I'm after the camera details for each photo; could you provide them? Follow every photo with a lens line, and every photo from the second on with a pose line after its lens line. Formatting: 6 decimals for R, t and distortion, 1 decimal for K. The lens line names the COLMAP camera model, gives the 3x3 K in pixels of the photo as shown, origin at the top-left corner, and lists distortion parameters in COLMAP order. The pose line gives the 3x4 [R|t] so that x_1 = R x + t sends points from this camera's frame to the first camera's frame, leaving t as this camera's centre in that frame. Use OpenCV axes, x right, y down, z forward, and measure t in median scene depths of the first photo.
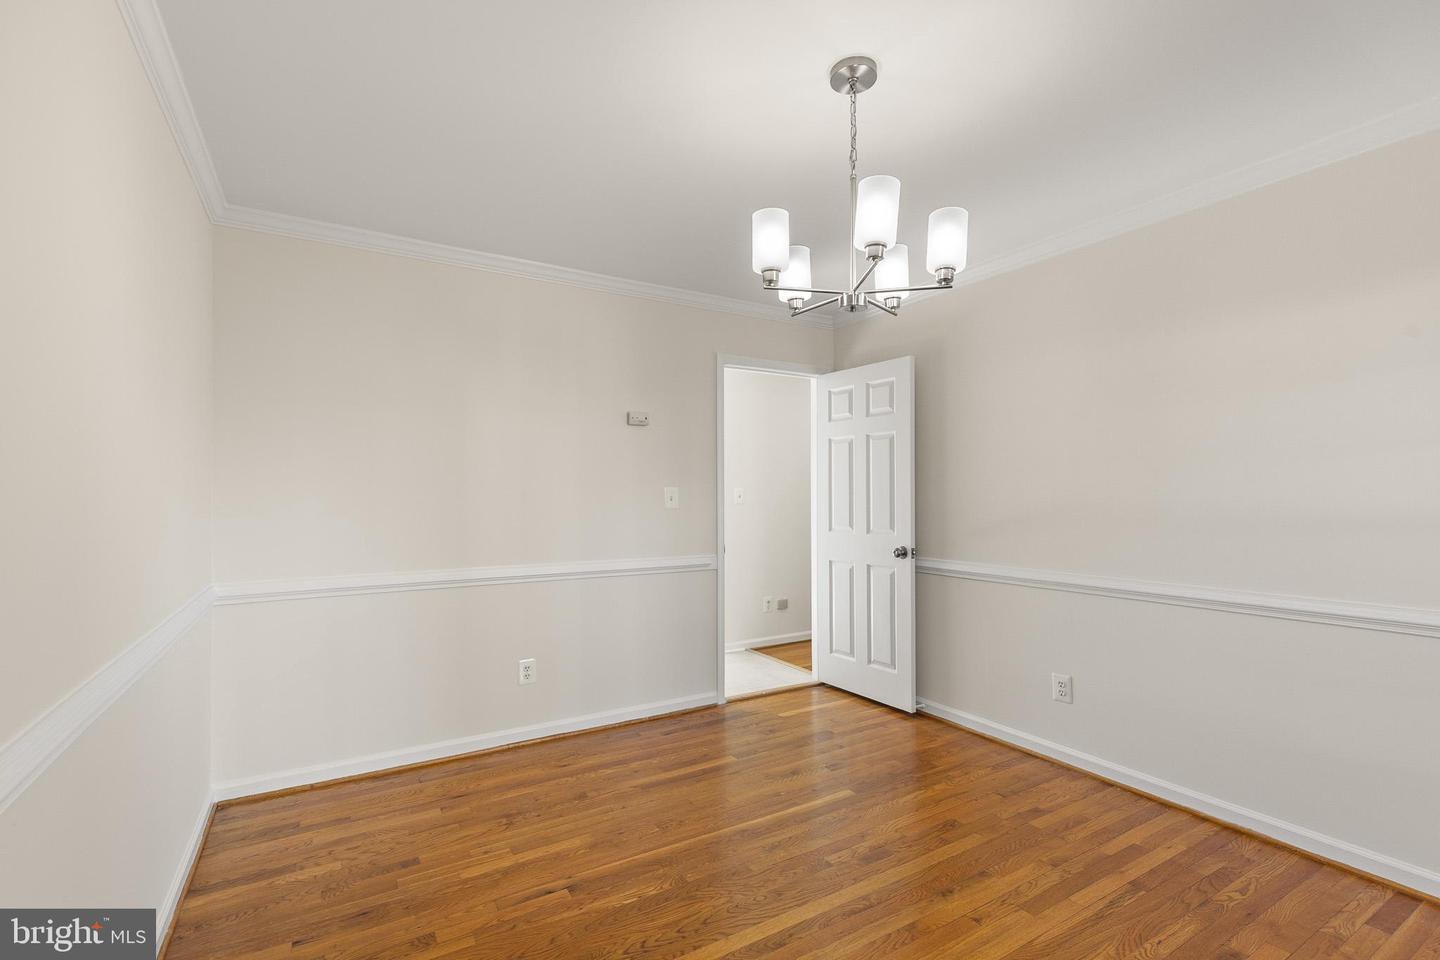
lens RADIAL K [[648.6, 0, 714.9], [0, 648.6, 482.1], [0, 0, 1]] dist [0.012085, -0.003321]
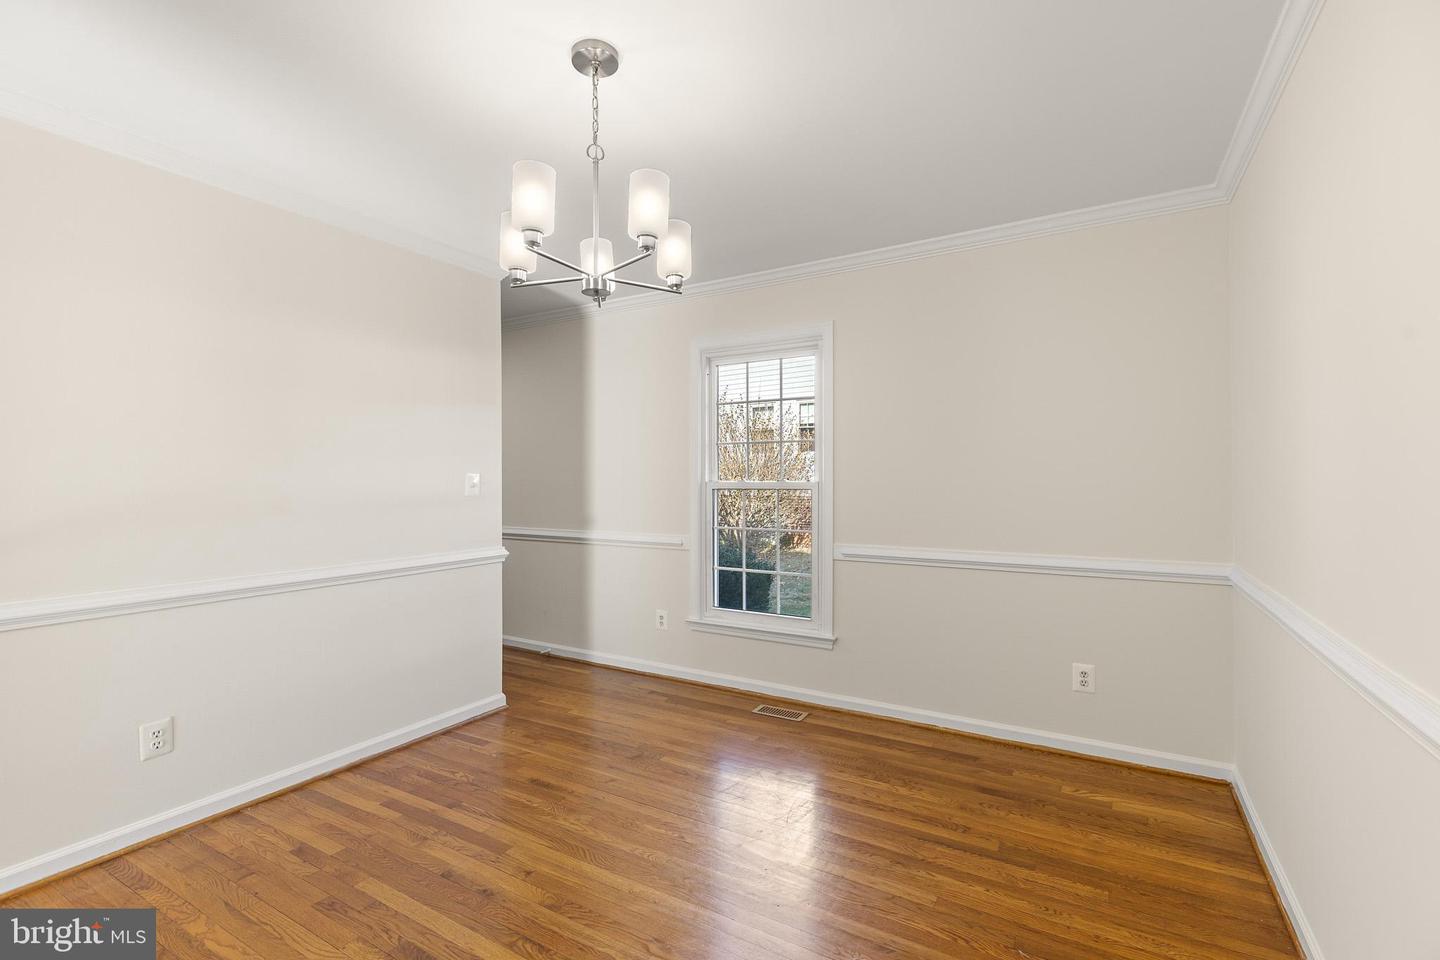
lens RADIAL K [[648.6, 0, 723.2], [0, 648.6, 480.2], [0, 0, 1]] dist [0.012085, -0.003321]
pose [[-0.467714, 0.007157, 0.883851, -0.556635], [-0.008109, 0.999890, -0.012388, 0.025583], [-0.883843, -0.012961, -0.467605, 0.967863]]
